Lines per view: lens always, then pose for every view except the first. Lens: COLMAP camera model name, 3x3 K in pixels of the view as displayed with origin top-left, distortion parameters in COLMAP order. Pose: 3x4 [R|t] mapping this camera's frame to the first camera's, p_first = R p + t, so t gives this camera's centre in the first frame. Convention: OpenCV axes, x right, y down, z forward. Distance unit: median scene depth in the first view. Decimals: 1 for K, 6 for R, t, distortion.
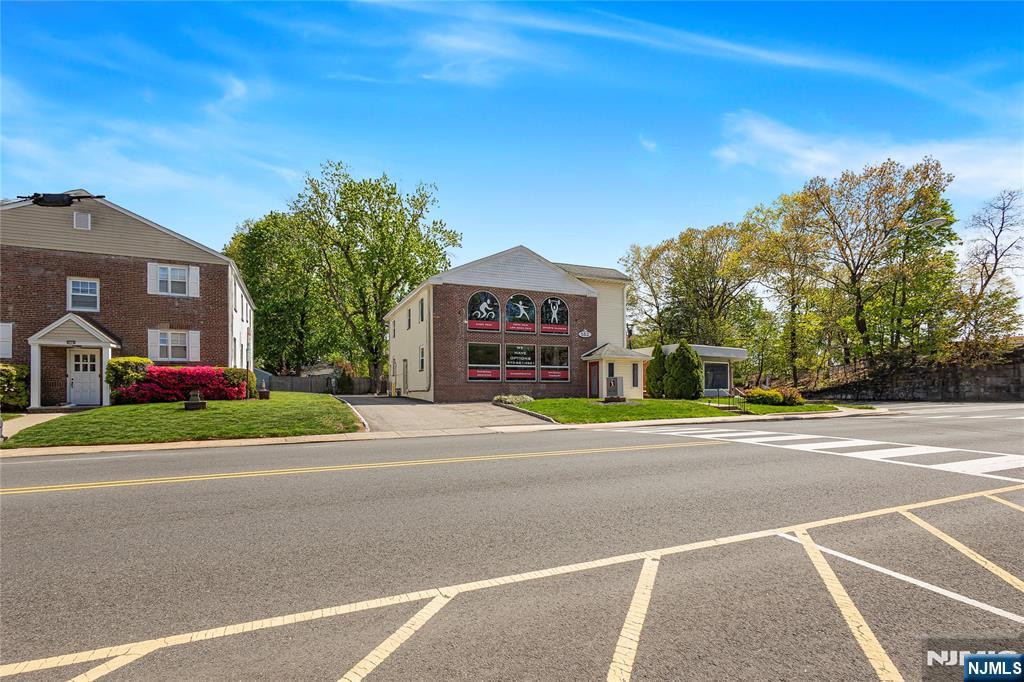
lens RADIAL K [[491.8, 0, 514.7], [0, 491.8, 359.1], [0, 0, 1]] dist [-0.001915, -0.000085]
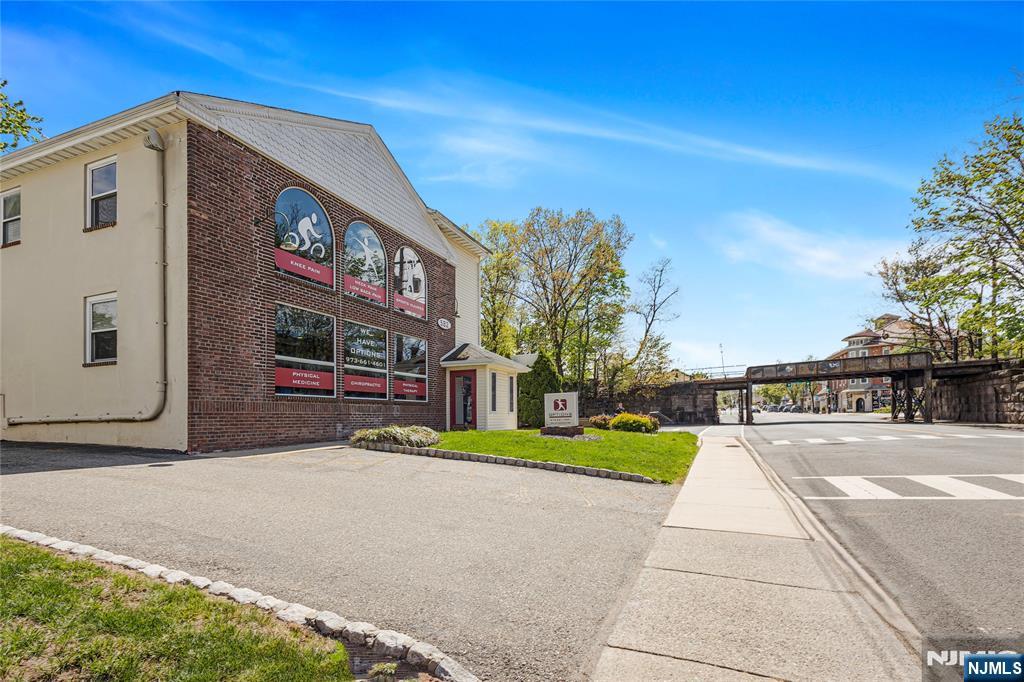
lens RADIAL K [[495.8, 0, 512.3], [0, 495.8, 394.8], [0, 0, 1]] dist [0.001304, 0.000505]
pose [[0.723870, 0.025532, 0.689464, -0.222178], [-0.031742, 0.999489, -0.003687, 0.037596], [-0.689206, -0.019216, 0.724311, 0.531960]]
